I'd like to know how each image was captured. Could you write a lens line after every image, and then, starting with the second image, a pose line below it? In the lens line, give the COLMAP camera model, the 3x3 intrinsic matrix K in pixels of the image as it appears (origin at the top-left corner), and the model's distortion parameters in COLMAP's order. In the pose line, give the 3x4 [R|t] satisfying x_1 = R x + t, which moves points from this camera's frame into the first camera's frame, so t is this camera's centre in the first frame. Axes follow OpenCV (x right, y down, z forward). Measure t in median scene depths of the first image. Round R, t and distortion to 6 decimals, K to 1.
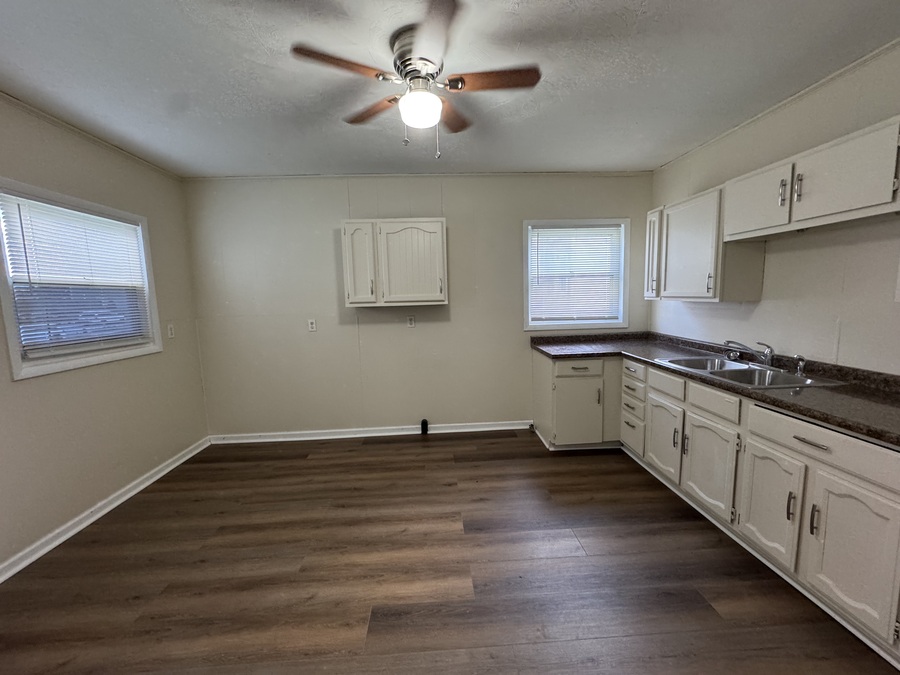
lens RADIAL K [[358.2, 0, 450.8], [0, 358.2, 340.8], [0, 0, 1]] dist [-0.004422, -0.000082]
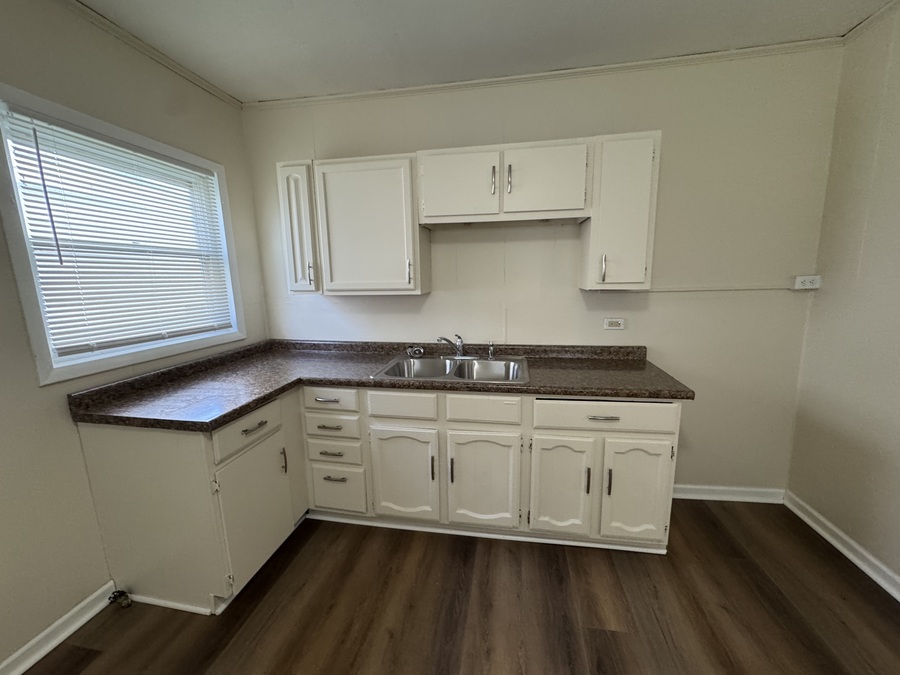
lens RADIAL K [[358.2, 0, 449.3], [0, 358.2, 336.9], [0, 0, 1]] dist [-0.004422, -0.000082]
pose [[0.224612, -0.140638, 0.964246, -0.081481], [0.135511, 0.984423, 0.112015, -0.094562], [-0.964980, 0.105506, 0.240171, 0.735546]]
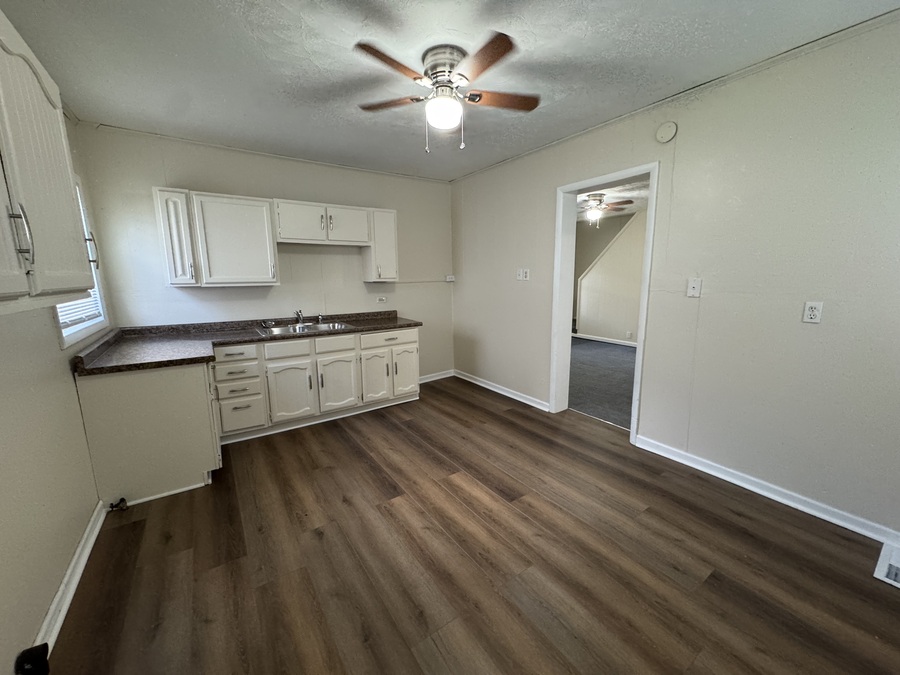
lens RADIAL K [[358.2, 0, 453.0], [0, 358.2, 338.8], [0, 0, 1]] dist [-0.004422, -0.000082]
pose [[-0.528613, -0.120219, 0.840307, -0.802263], [0.129087, 0.967023, 0.219553, -0.125079], [-0.838990, 0.224531, -0.495662, 1.170952]]
